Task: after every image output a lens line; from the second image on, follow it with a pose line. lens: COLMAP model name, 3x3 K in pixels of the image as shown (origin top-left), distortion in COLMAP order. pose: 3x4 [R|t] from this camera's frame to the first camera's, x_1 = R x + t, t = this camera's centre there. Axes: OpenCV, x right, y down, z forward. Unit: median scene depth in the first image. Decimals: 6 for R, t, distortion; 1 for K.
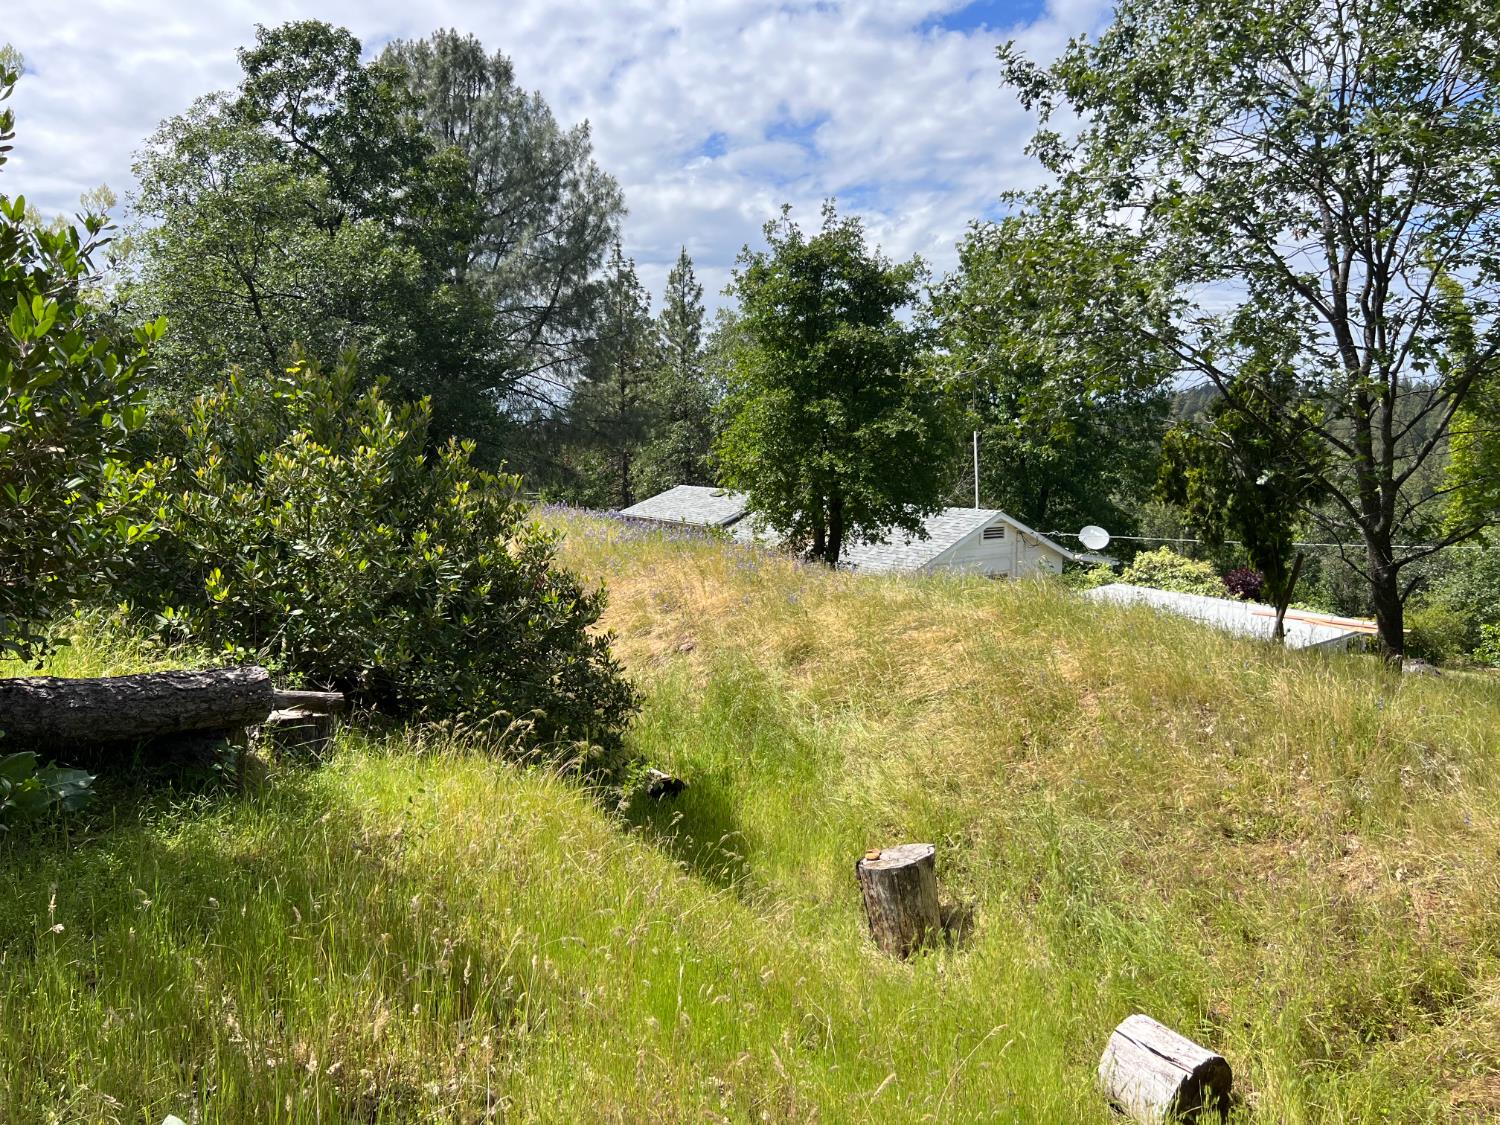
lens RADIAL K [[1133.9, 0, 748.2], [0, 1133.9, 560.3], [0, 0, 1]] dist [0.051971, 0.001340]
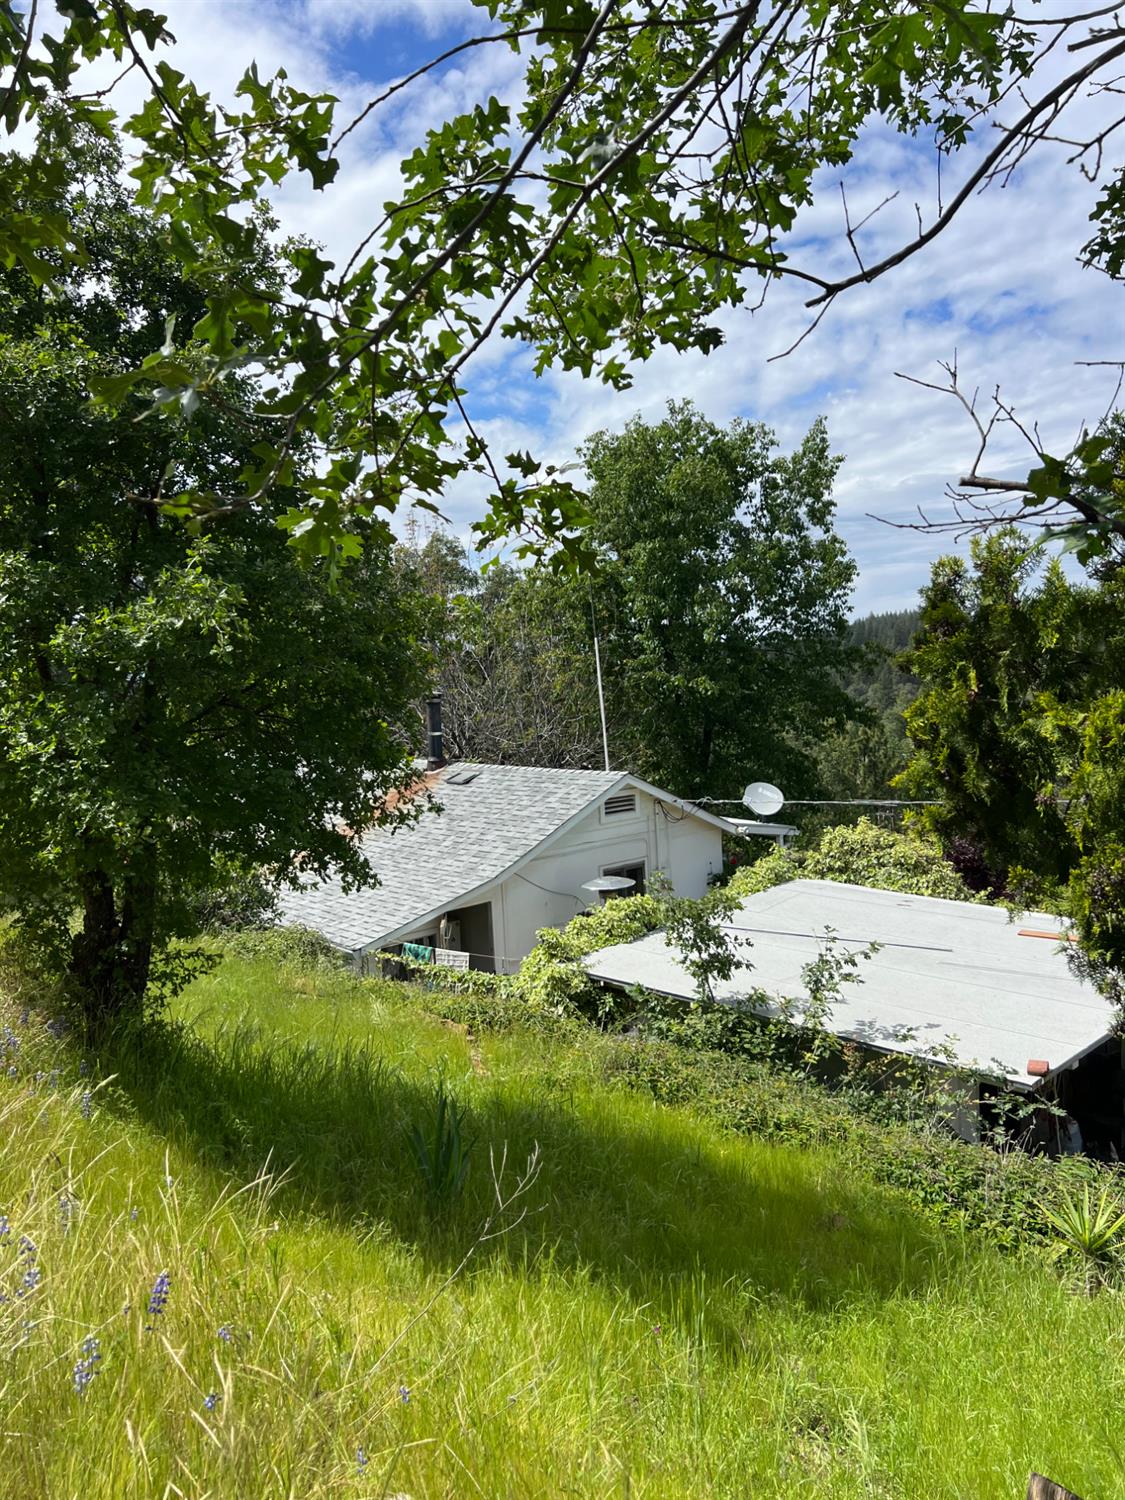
lens RADIAL K [[1138.0, 0, 563.6], [0, 1138.0, 751.3], [0, 0, 1]] dist [-0.007530, -0.000885]
pose [[0.992343, -0.055691, 0.110248, 0.123083], [0.061104, 0.997055, -0.046338, -0.029678], [-0.107343, 0.052720, 0.992823, 0.365868]]
